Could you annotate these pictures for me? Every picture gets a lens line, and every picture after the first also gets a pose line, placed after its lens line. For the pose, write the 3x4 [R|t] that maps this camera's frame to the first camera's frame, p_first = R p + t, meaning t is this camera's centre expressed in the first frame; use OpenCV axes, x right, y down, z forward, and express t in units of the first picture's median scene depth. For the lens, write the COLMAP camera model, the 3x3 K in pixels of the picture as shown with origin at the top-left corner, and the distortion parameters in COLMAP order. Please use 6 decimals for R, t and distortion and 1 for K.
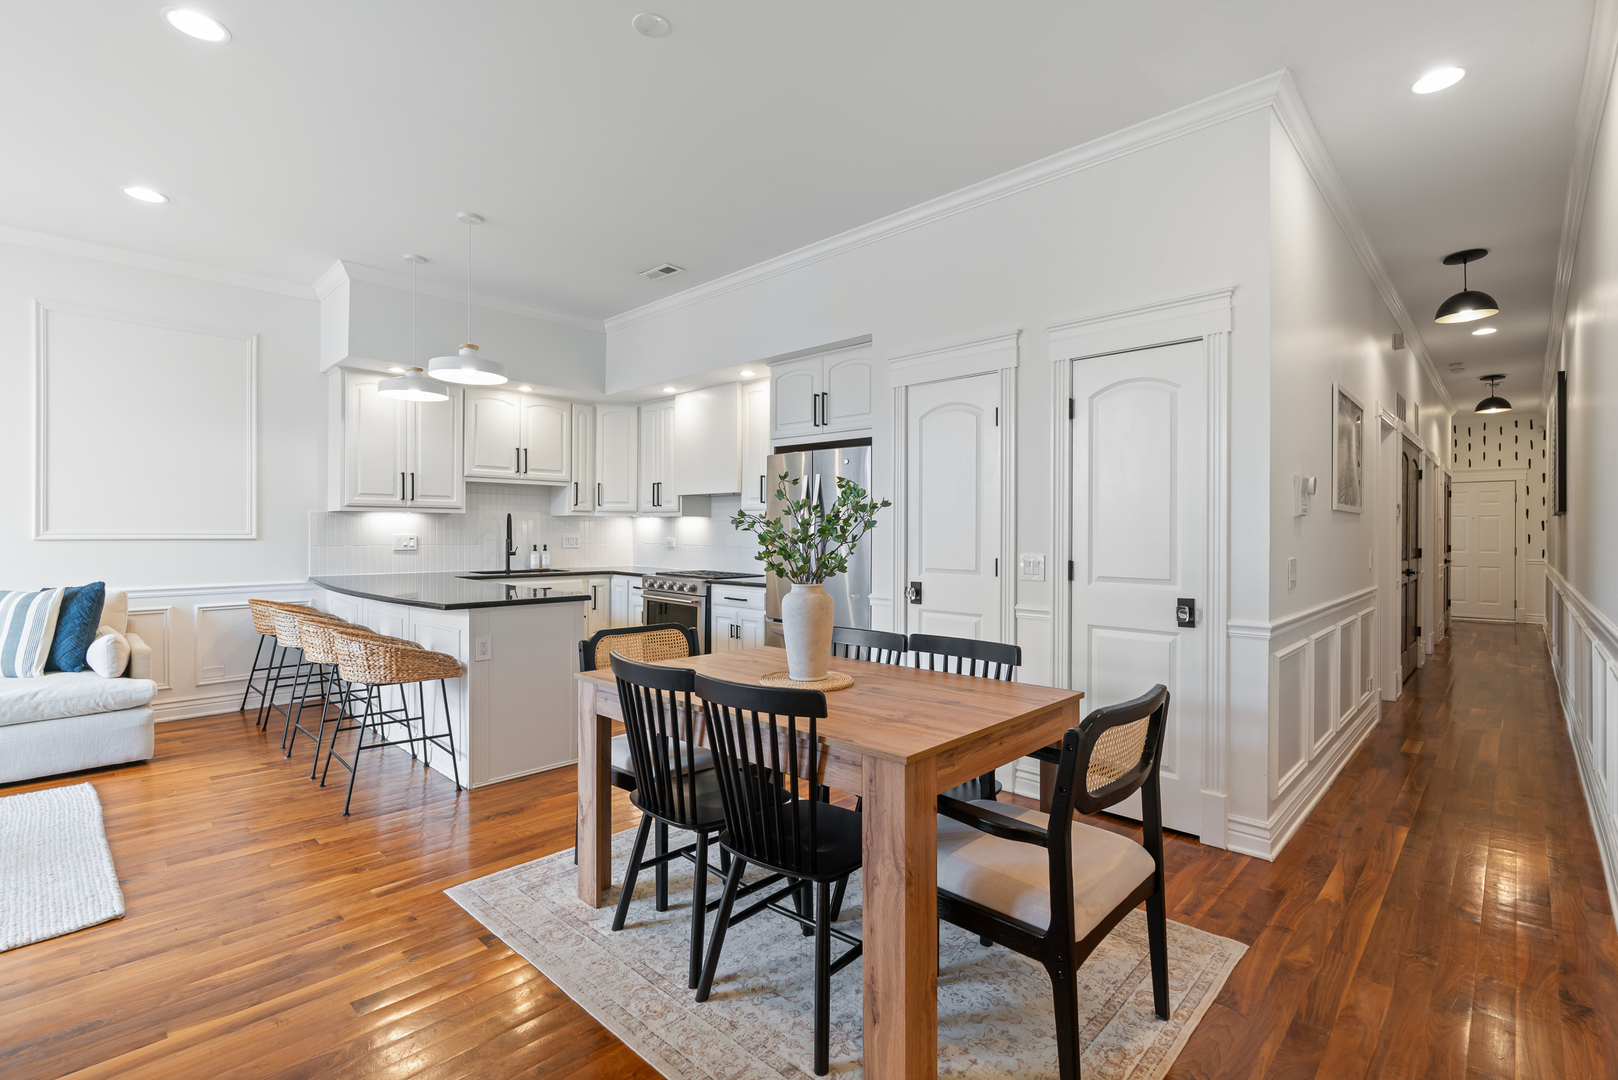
lens RADIAL K [[748.4, 0, 804.6], [0, 748.4, 533.0], [0, 0, 1]] dist [-0.008405, 0.003667]
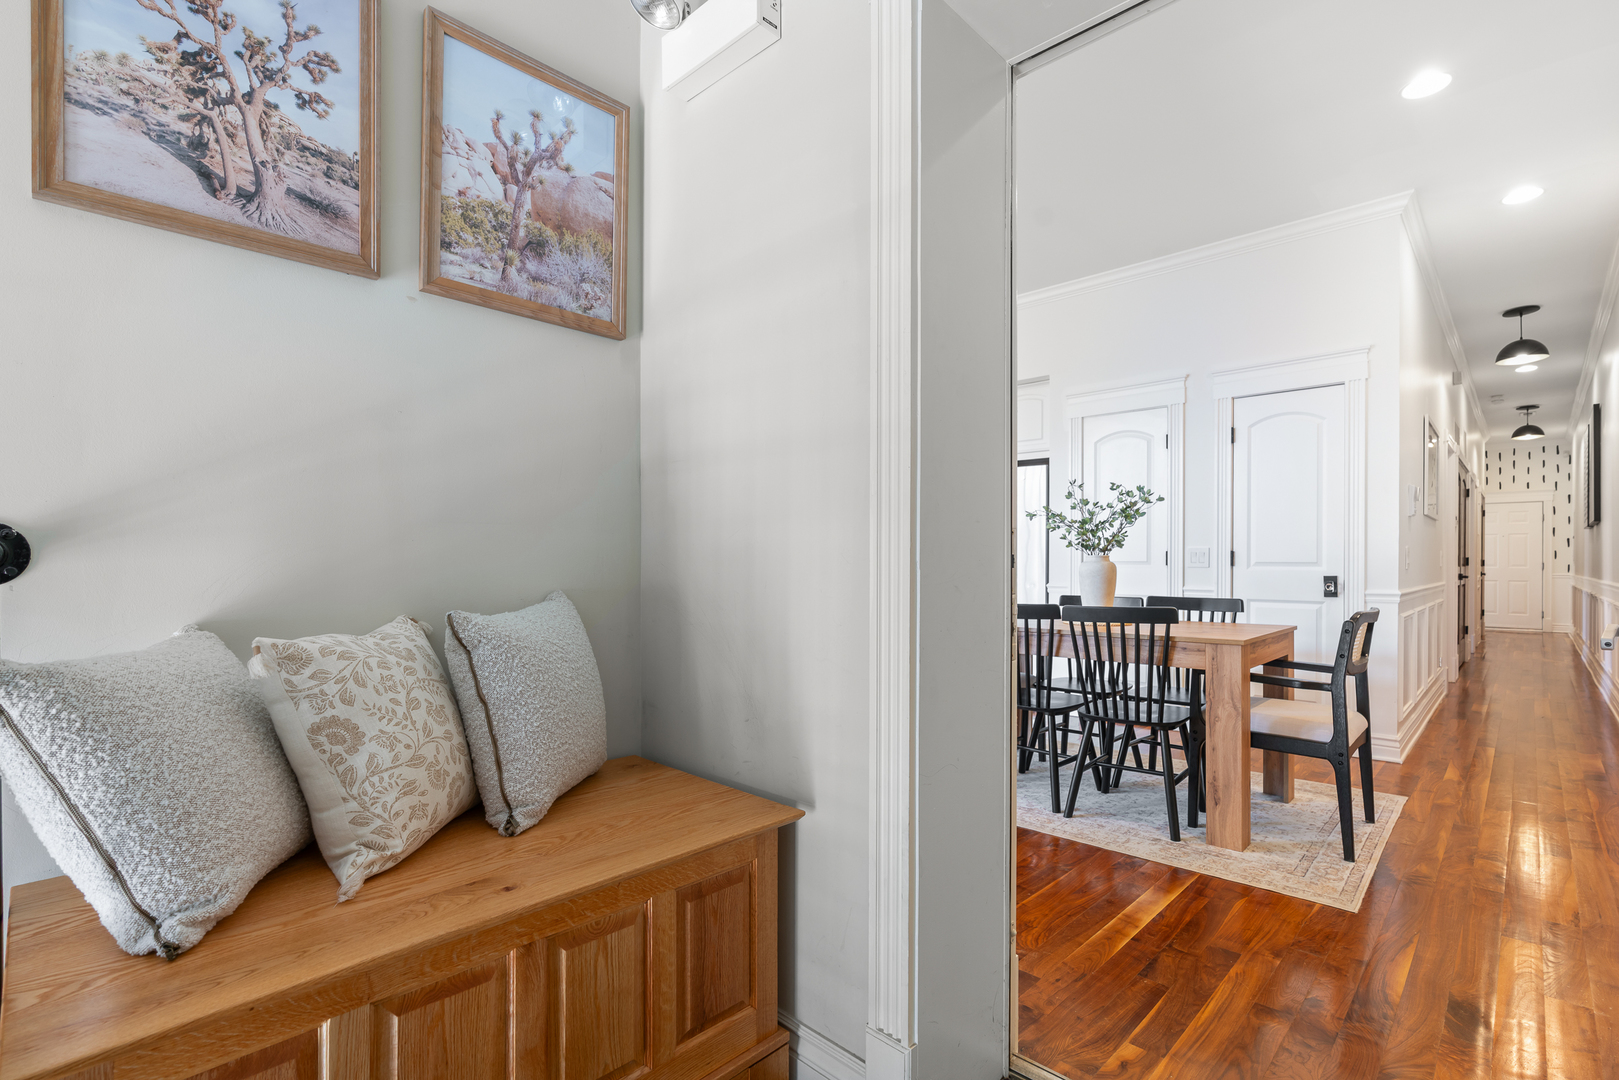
lens RADIAL K [[748.9, 0, 813.6], [0, 748.9, 562.4], [0, 0, 1]] dist [-0.008405, 0.003667]
pose [[0.999997, -0.002130, -0.001346, -0.280424], [0.002131, 0.999998, 0.000577, 0.040600], [0.001345, -0.000580, 0.999999, -0.232028]]
